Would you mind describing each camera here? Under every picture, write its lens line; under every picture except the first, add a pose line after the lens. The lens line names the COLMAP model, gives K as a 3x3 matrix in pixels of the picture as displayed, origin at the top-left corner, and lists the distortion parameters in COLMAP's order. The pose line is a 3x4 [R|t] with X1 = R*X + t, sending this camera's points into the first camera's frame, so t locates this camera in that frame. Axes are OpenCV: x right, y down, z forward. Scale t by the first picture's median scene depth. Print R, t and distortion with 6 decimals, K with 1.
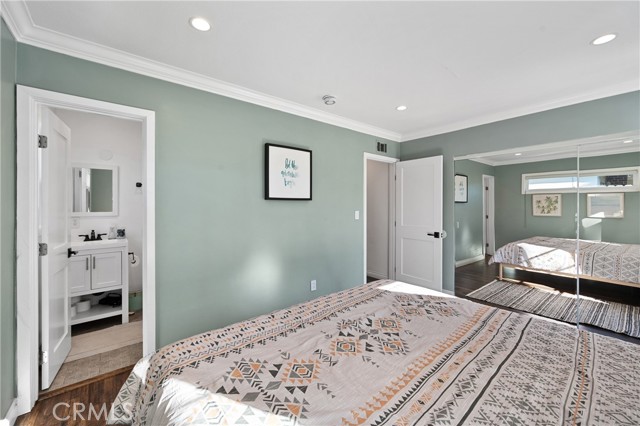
lens RADIAL K [[255.9, 0, 319.4], [0, 255.9, 208.8], [0, 0, 1]] dist [0.003582, -0.000158]
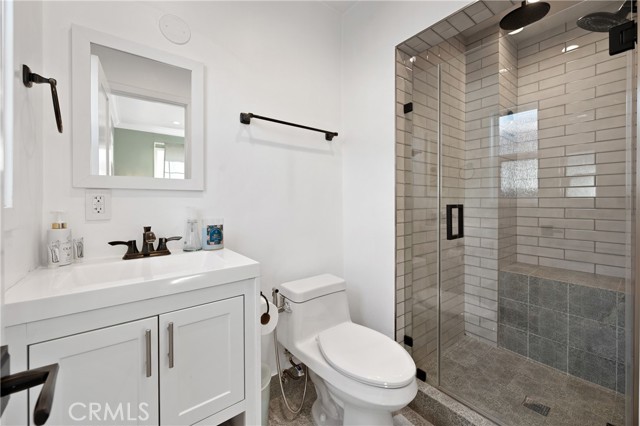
lens RADIAL K [[255.9, 0, 320.0], [0, 255.9, 209.5], [0, 0, 1]] dist [0.003582, -0.000158]
pose [[0.999534, -0.000317, -0.030526, -0.626820], [0.000453, 0.999990, 0.004449, 0.056899], [0.030524, -0.004460, 0.999524, 0.646952]]
